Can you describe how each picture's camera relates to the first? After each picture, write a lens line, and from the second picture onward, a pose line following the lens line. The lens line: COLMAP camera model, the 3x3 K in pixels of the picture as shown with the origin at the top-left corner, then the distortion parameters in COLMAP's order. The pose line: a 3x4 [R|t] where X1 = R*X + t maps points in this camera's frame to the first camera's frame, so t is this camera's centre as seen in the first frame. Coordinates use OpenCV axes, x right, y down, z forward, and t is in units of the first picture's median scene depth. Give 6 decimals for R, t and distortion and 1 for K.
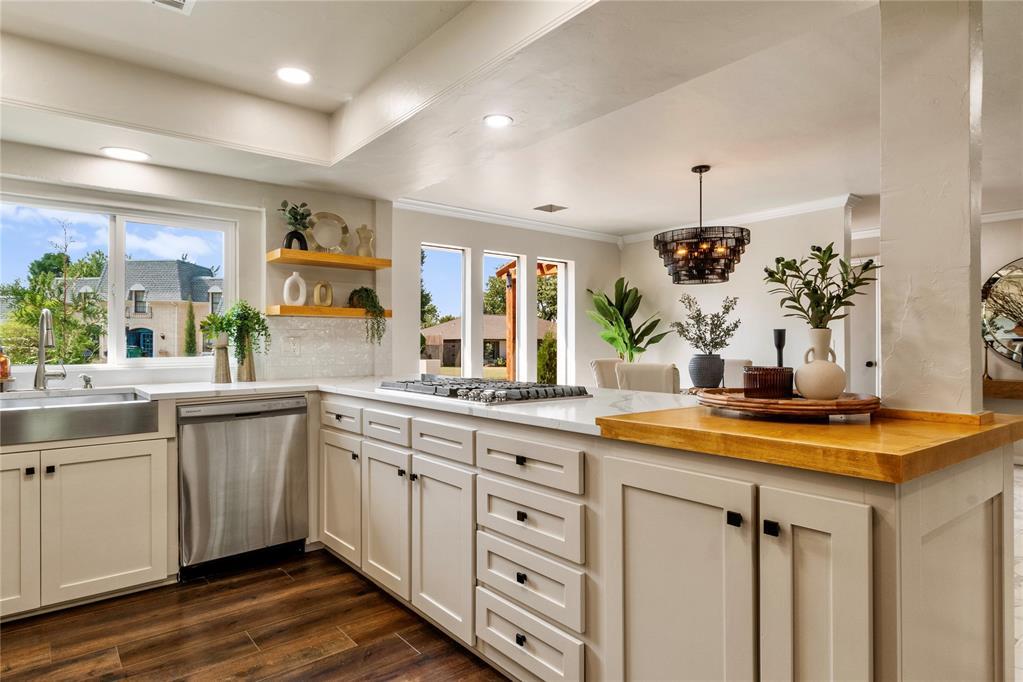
lens RADIAL K [[596.1, 0, 512.7], [0, 596.1, 344.7], [0, 0, 1]] dist [0.000552, -0.000979]
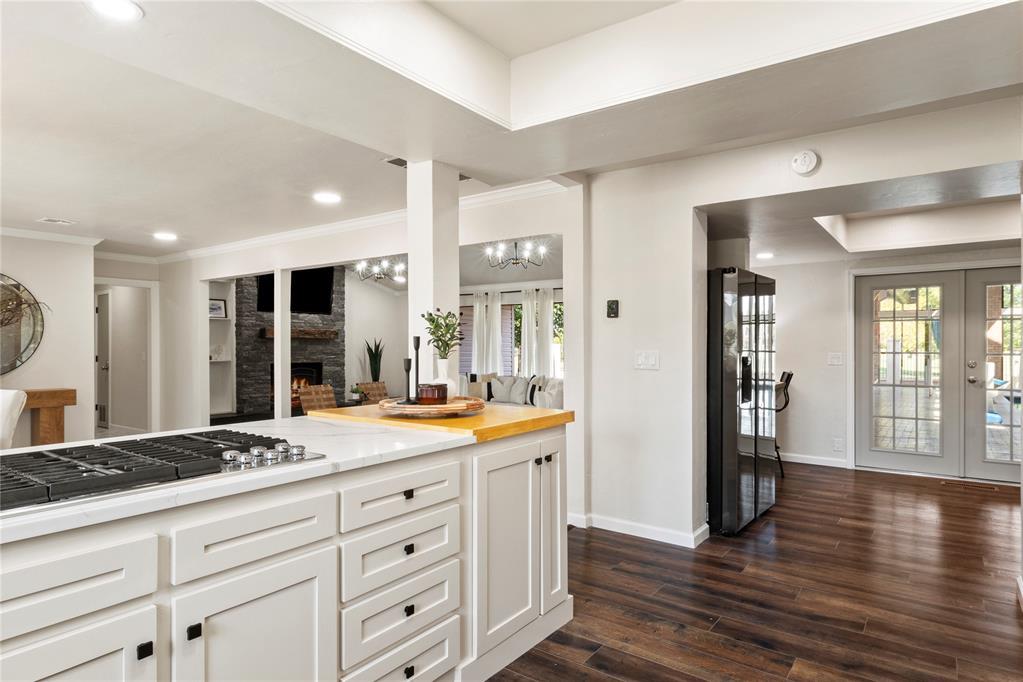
lens RADIAL K [[596.1, 0, 512.7], [0, 596.1, 344.7], [0, 0, 1]] dist [0.000552, -0.000979]
pose [[-0.275734, 0.007173, 0.961207, -1.010650], [0.007088, 0.999960, -0.005428, -0.052816], [-0.961208, 0.005316, -0.275774, 1.108798]]
